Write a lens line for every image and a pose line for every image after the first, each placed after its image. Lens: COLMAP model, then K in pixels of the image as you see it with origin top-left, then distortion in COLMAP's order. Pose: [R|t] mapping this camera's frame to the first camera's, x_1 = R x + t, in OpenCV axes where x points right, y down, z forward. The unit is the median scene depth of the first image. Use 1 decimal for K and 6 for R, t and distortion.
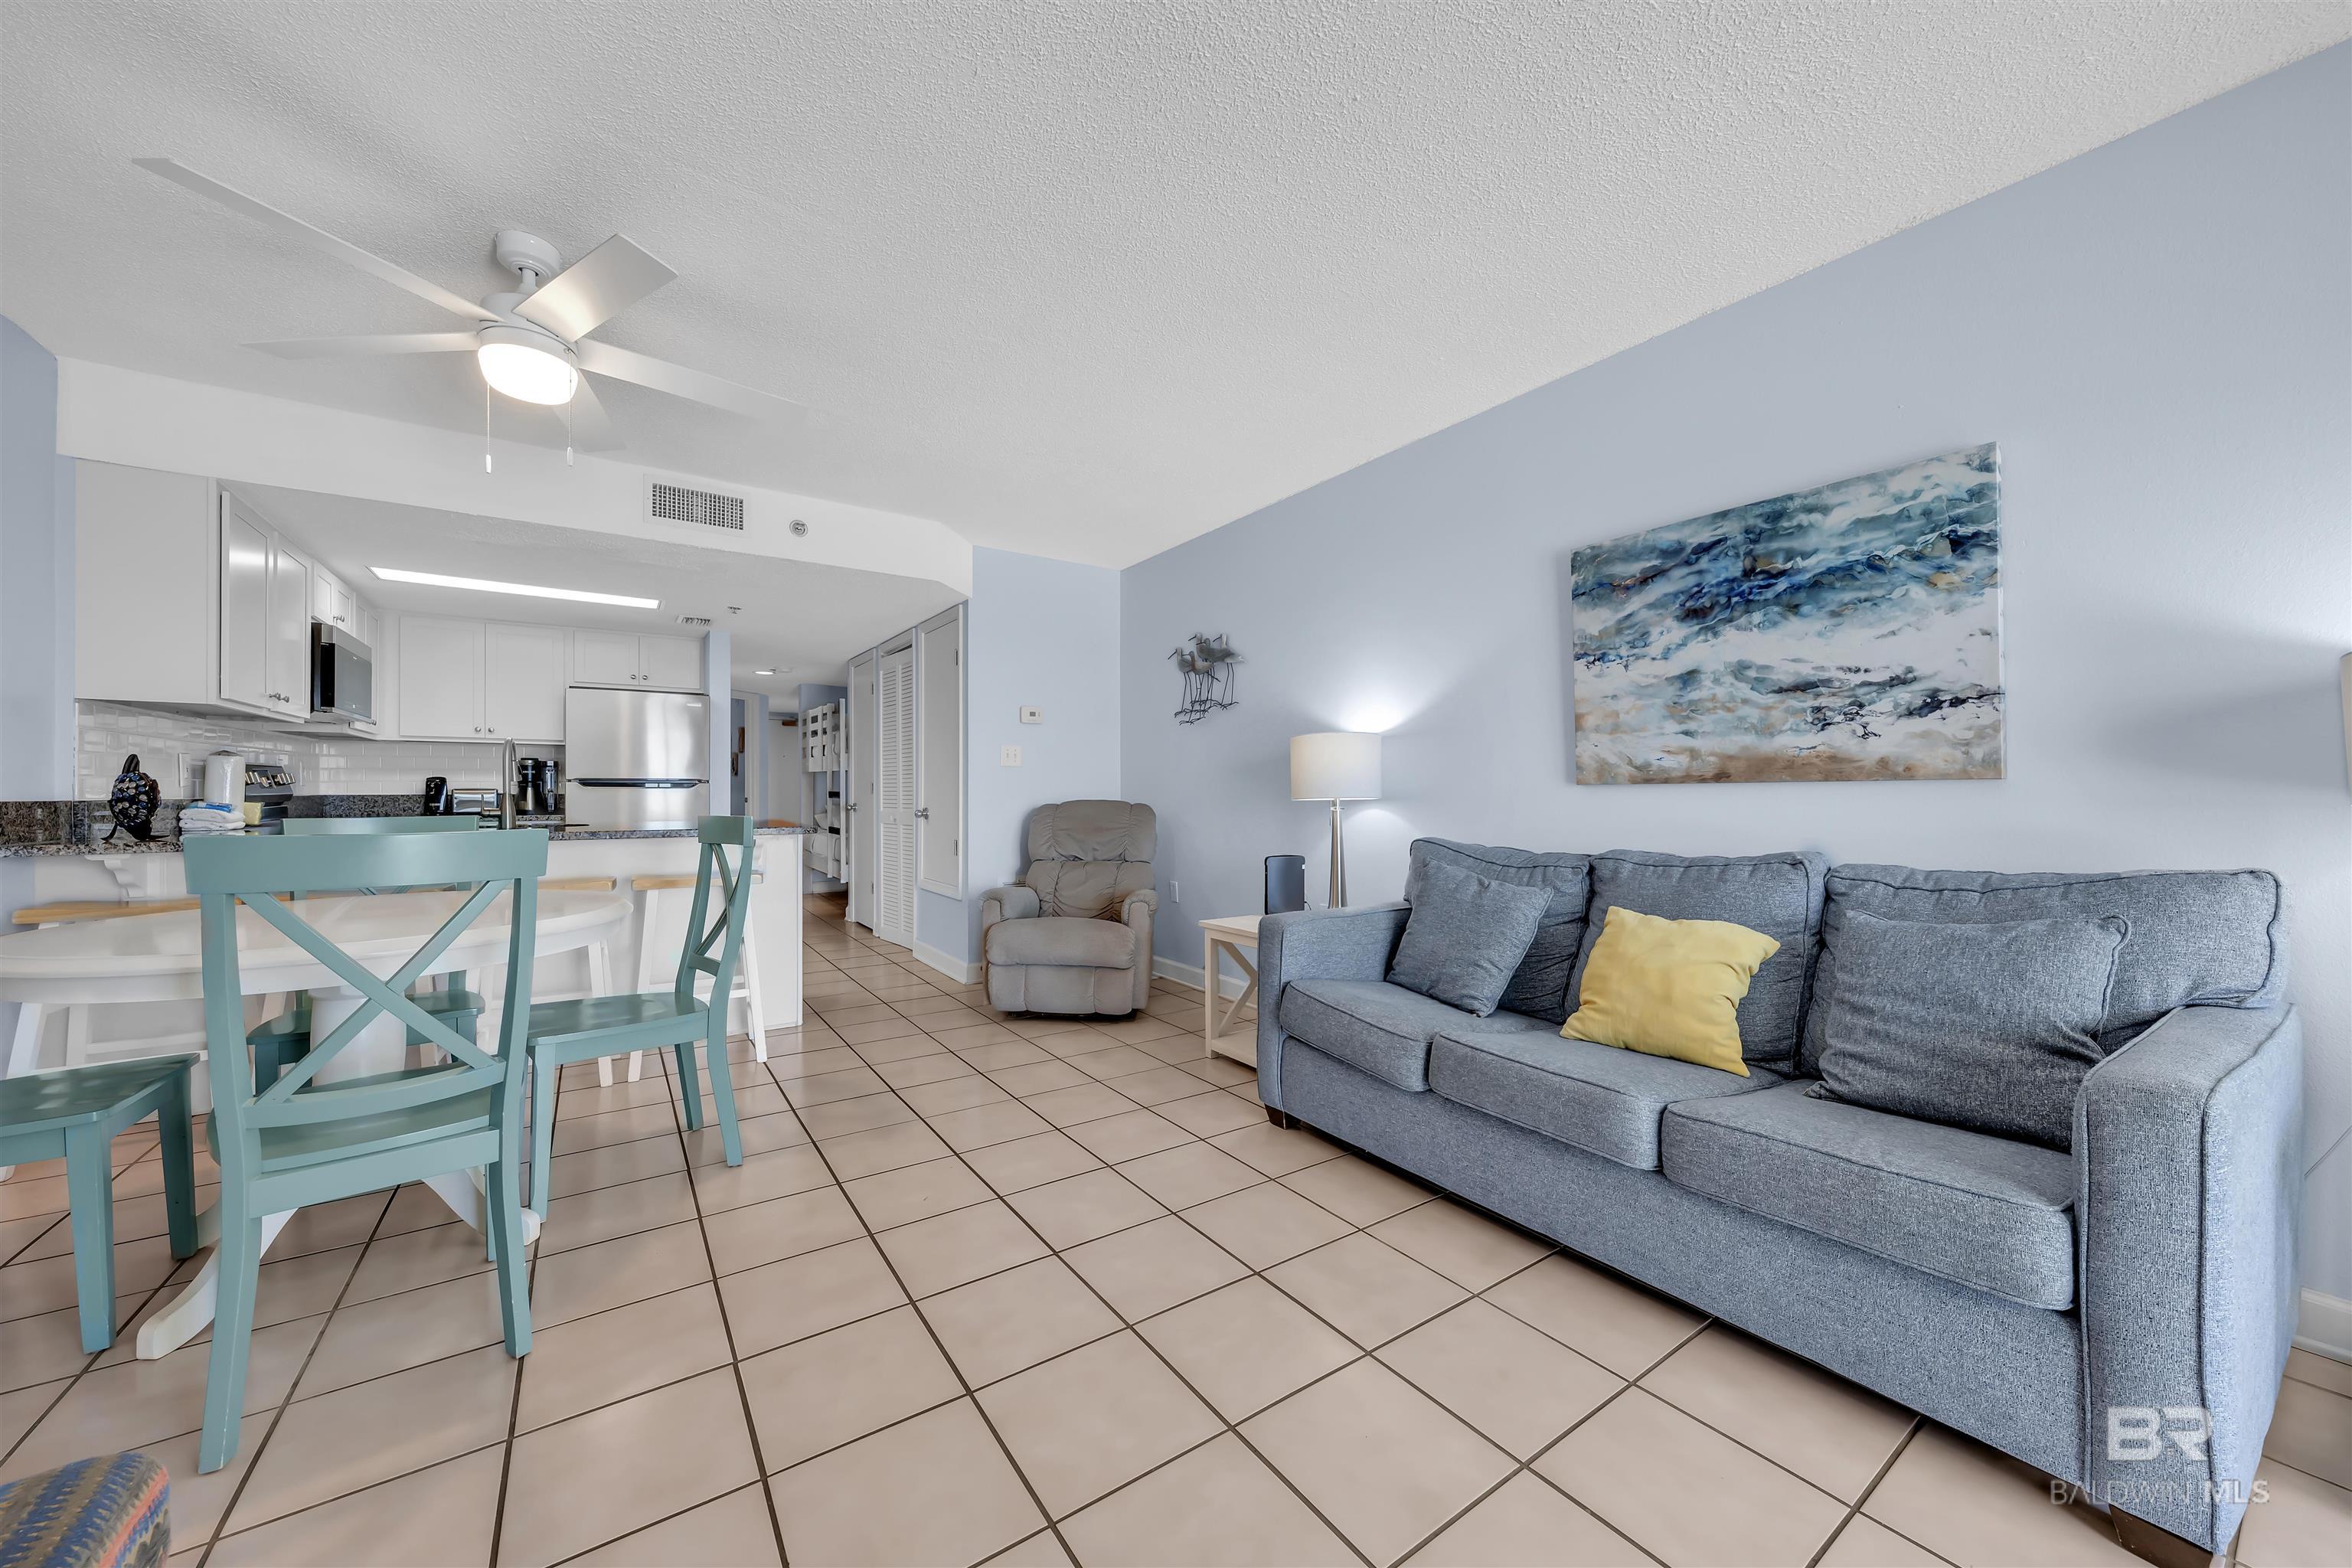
lens RADIAL K [[839.5, 0, 1181.2], [0, 839.5, 787.6], [0, 0, 1]] dist [-0.002722, 0.000004]
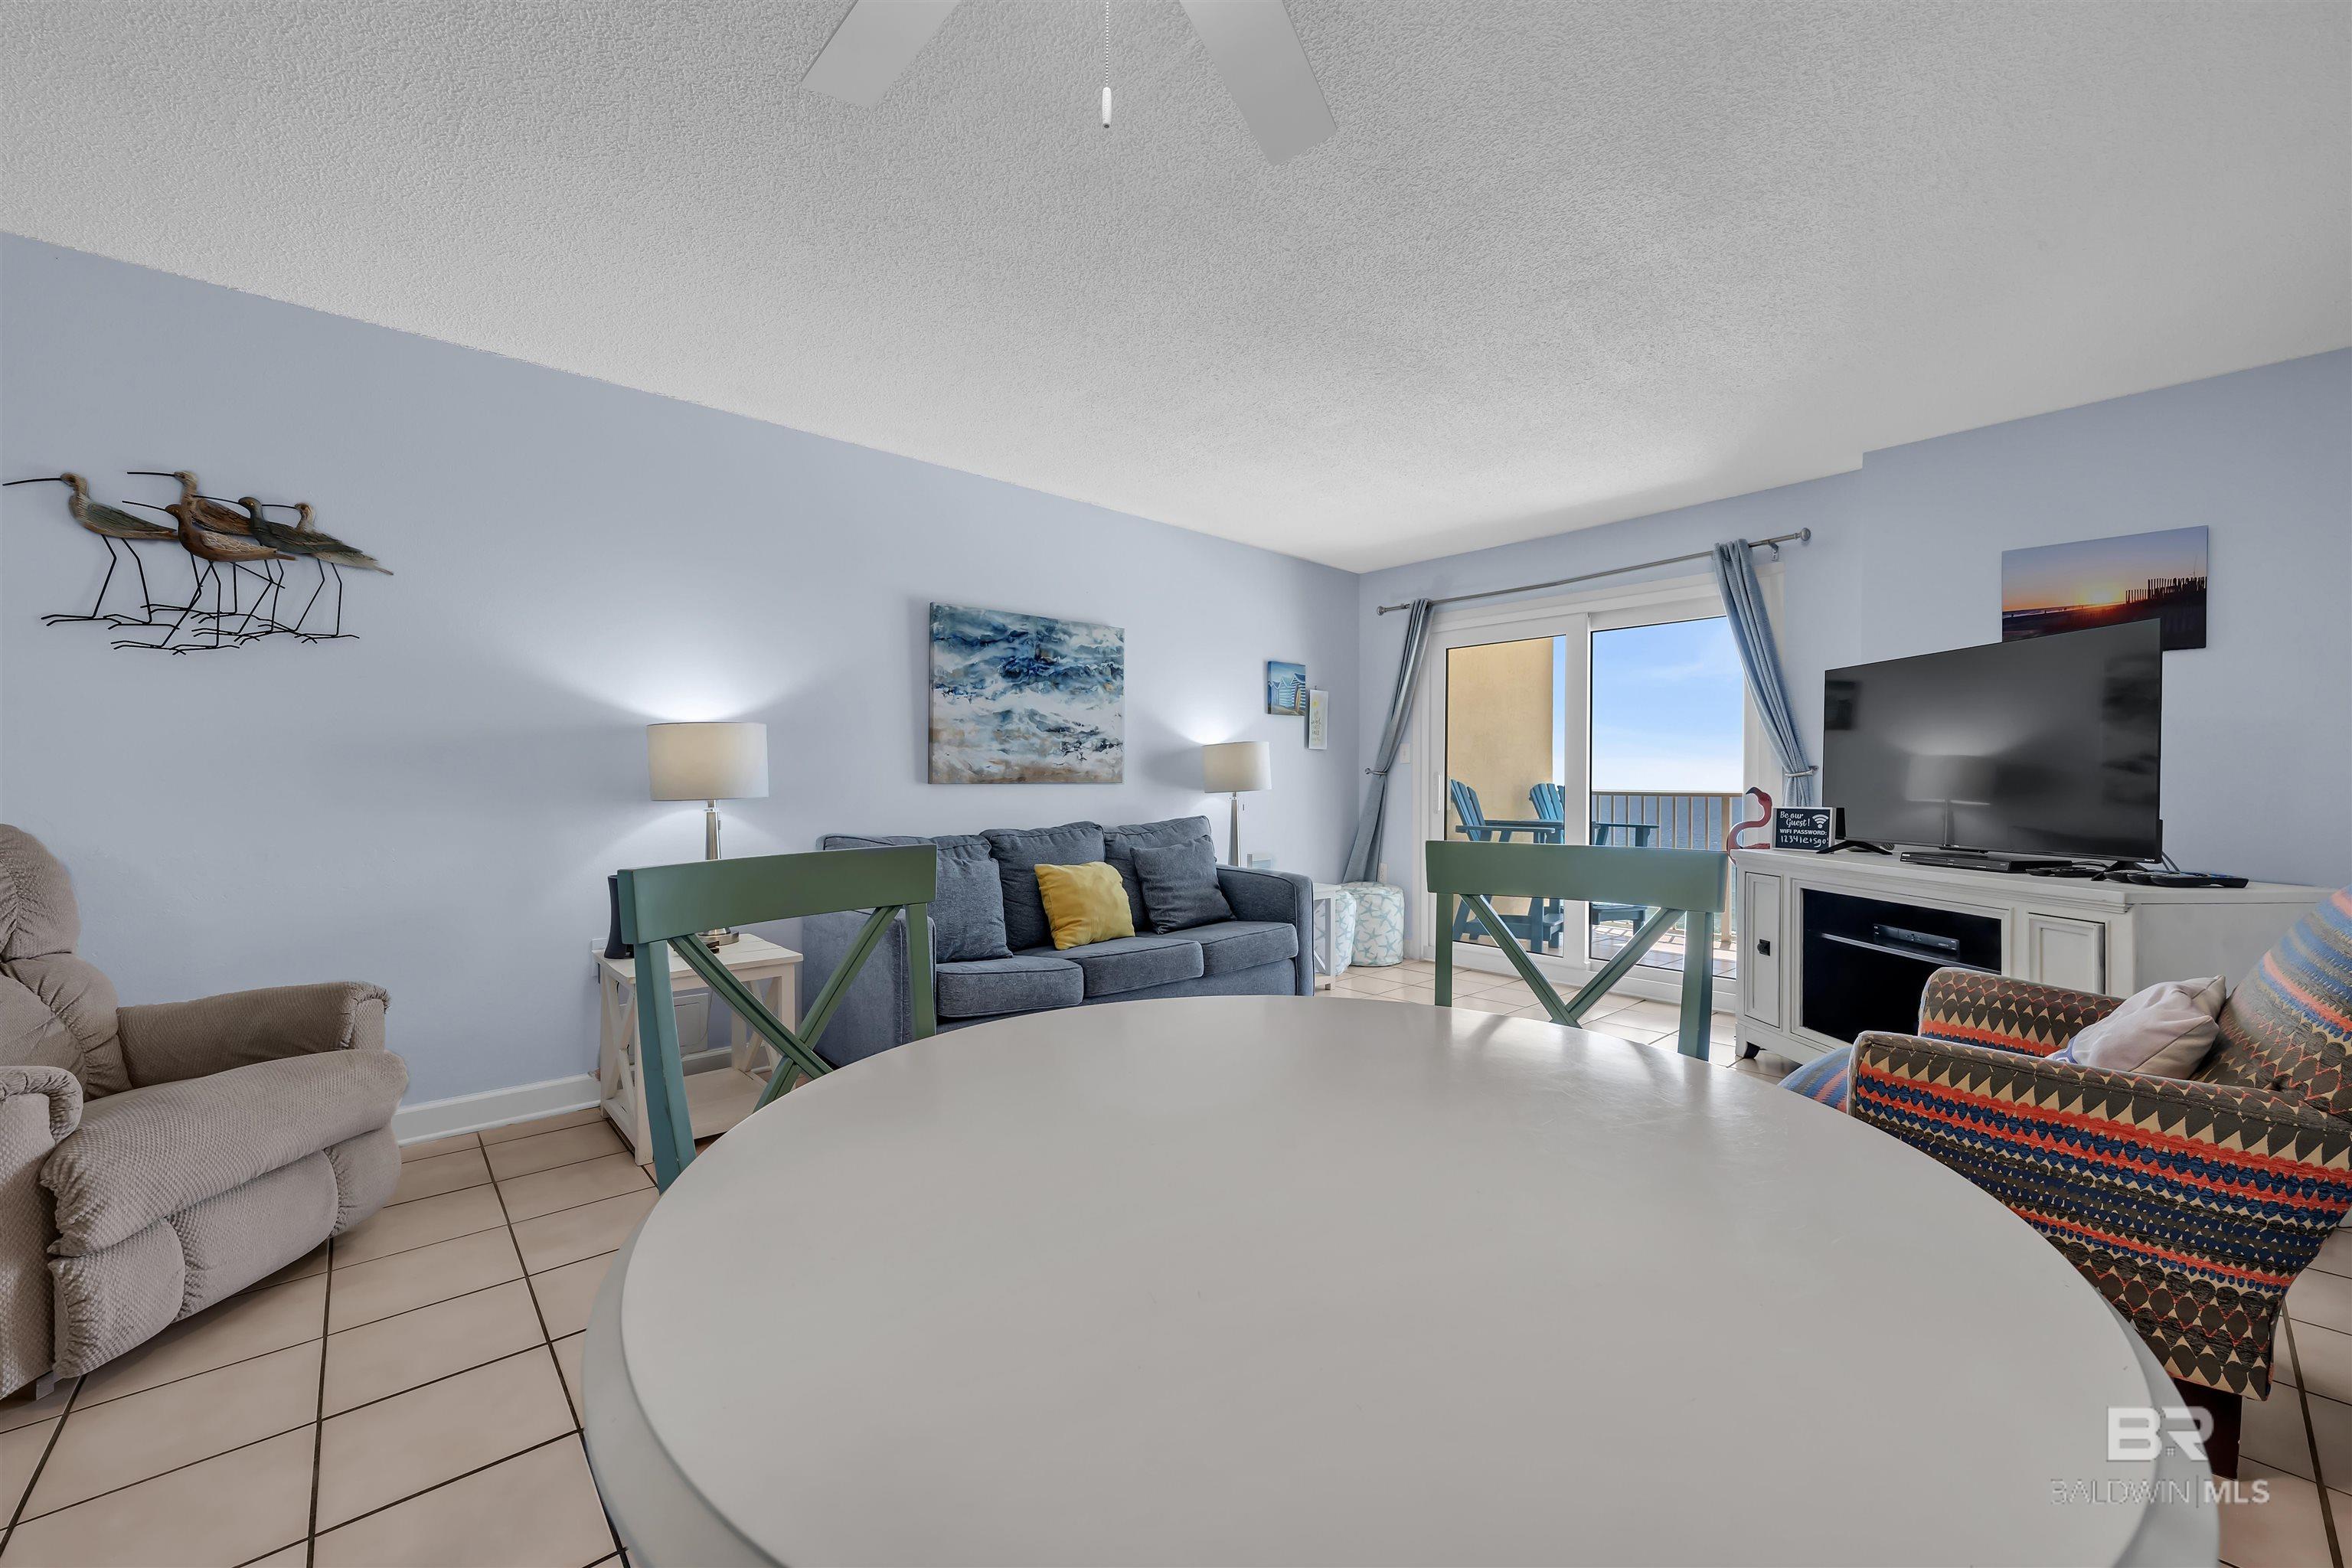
lens RADIAL K [[905.4, 0, 1185.0], [0, 905.4, 785.6], [0, 0, 1]] dist [-0.005066, 0.000100]
pose [[-0.129315, -0.002825, 0.991600, -1.070892], [-0.007662, 0.999969, 0.001850, -0.006815], [-0.991574, -0.007359, -0.129333, 0.877172]]
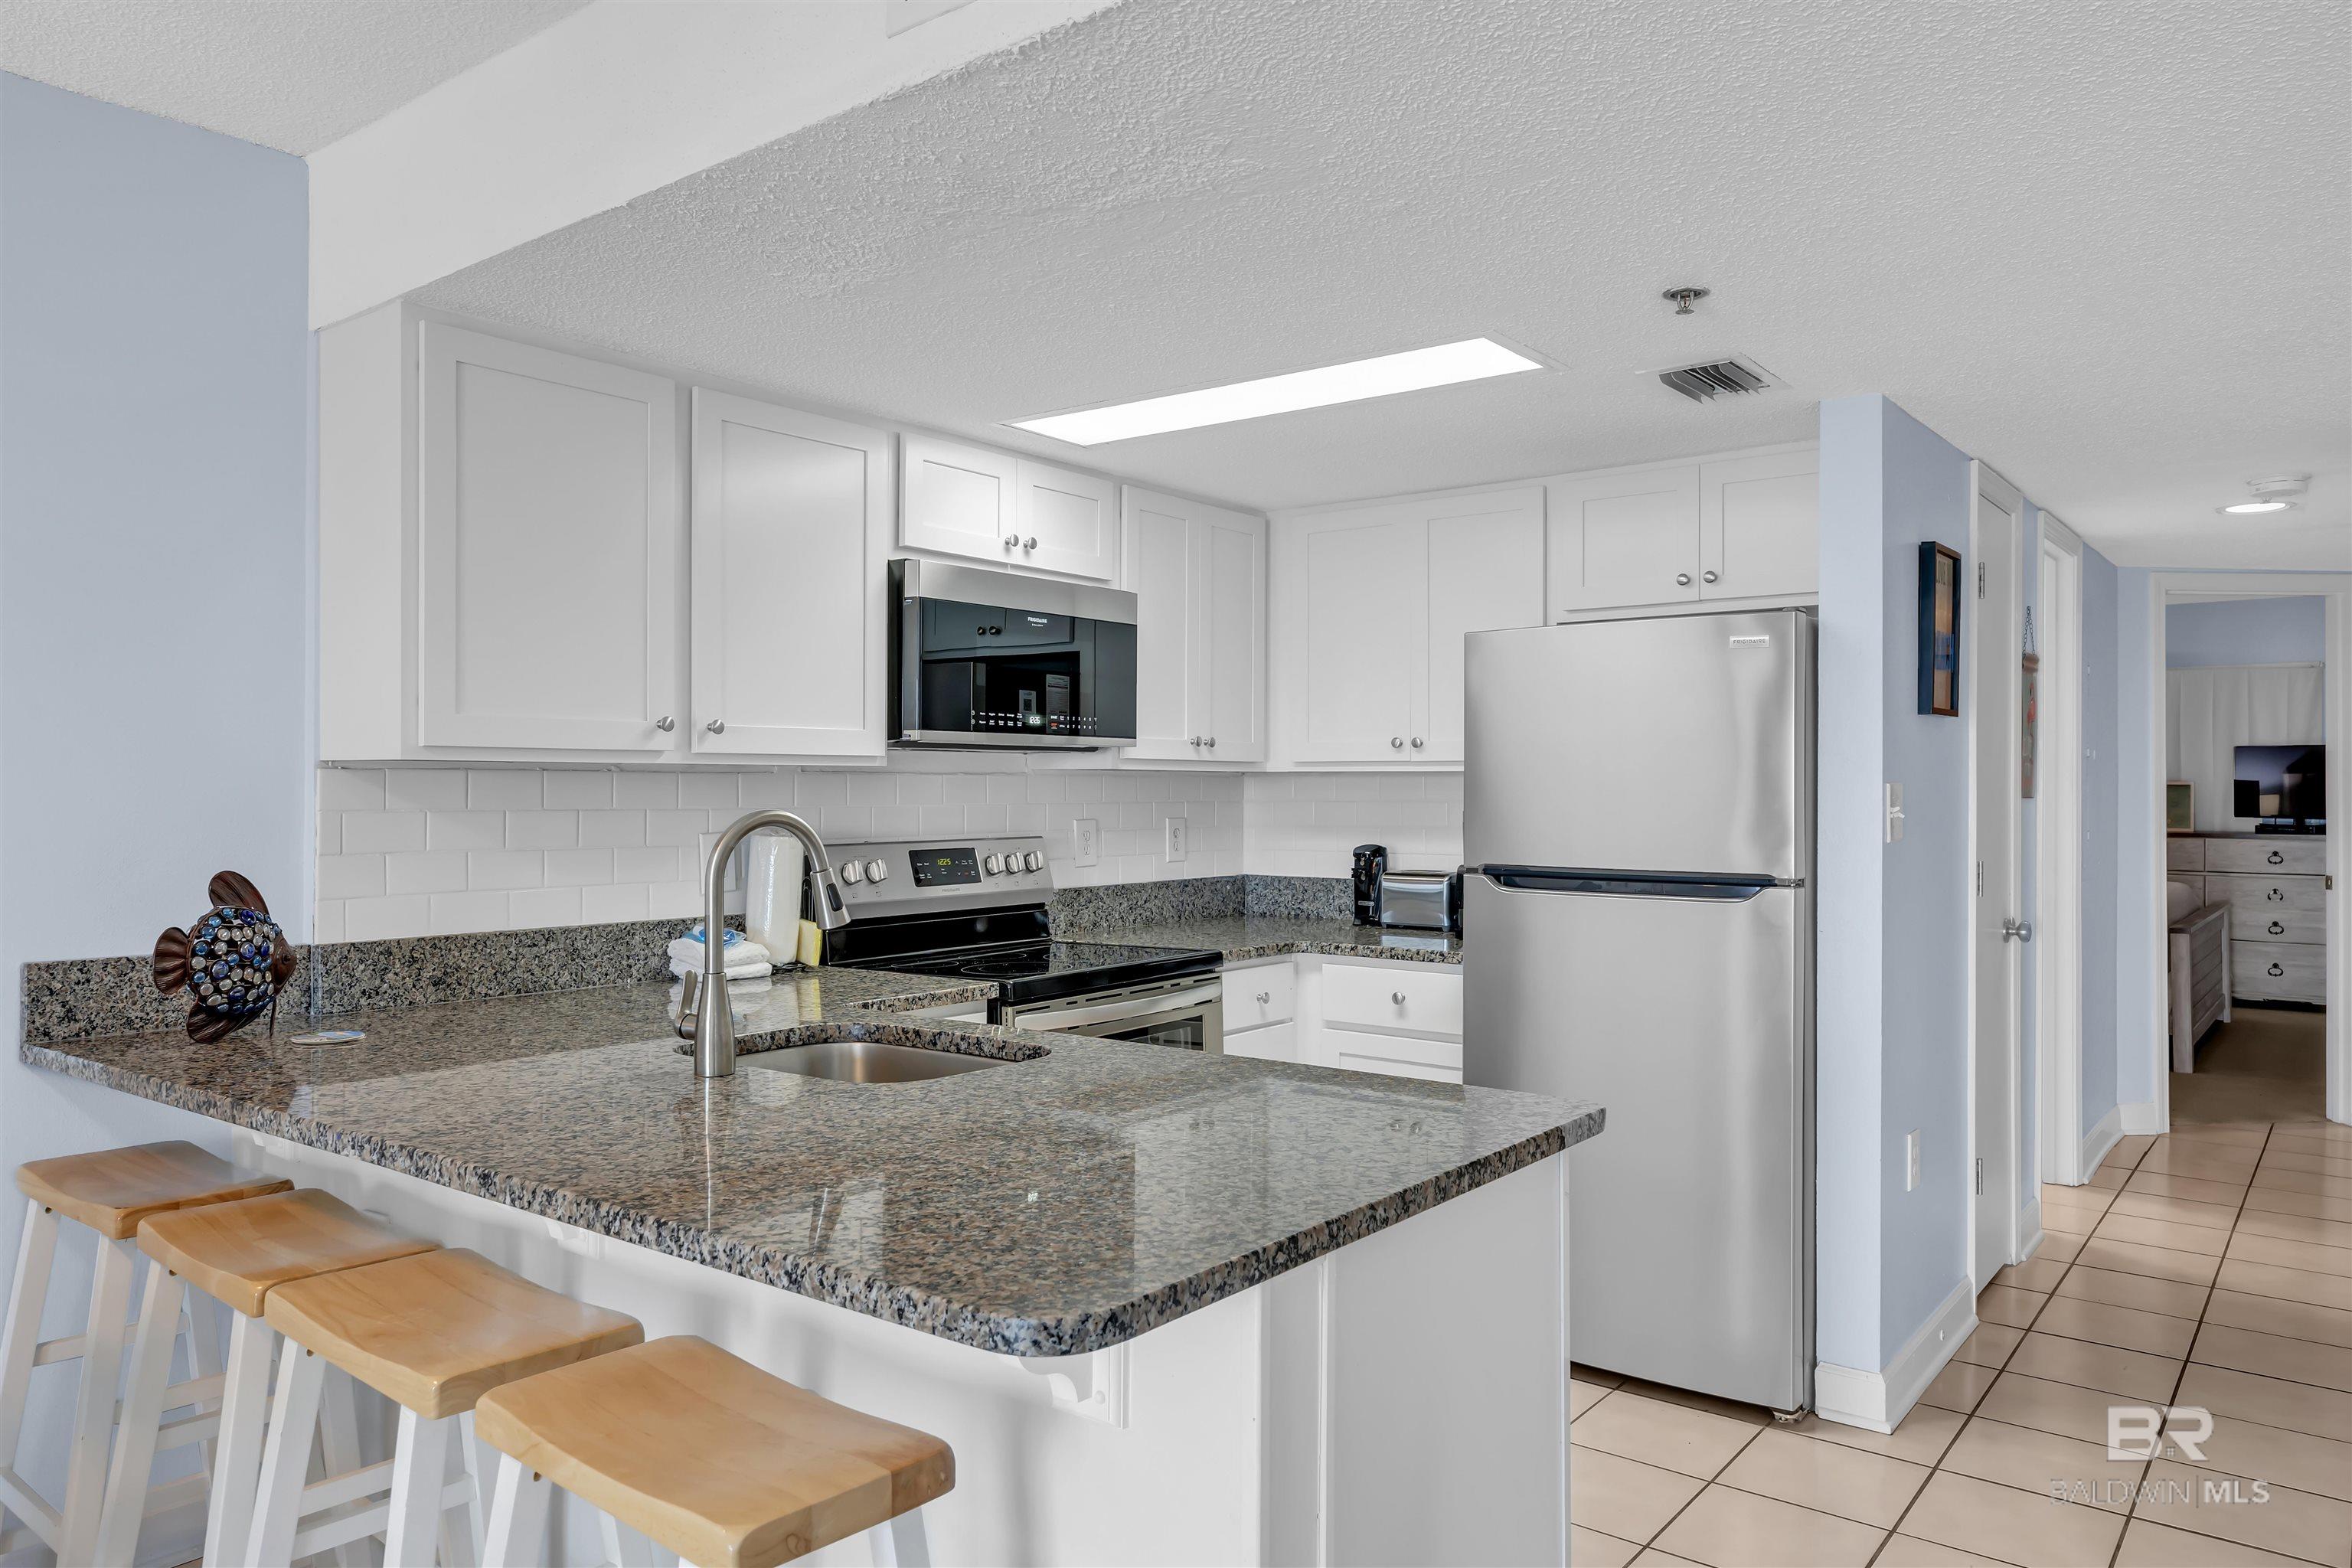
lens RADIAL K [[1562.2, 0, 1174.7], [0, 1562.2, 795.5], [0, 0, 1]] dist [0.000069, 0.000796]
pose [[0.297764, 0.004858, -0.954627, -0.164420], [0.002517, 0.999980, 0.005874, -0.097690], [0.954636, -0.004152, 0.297746, 1.347339]]
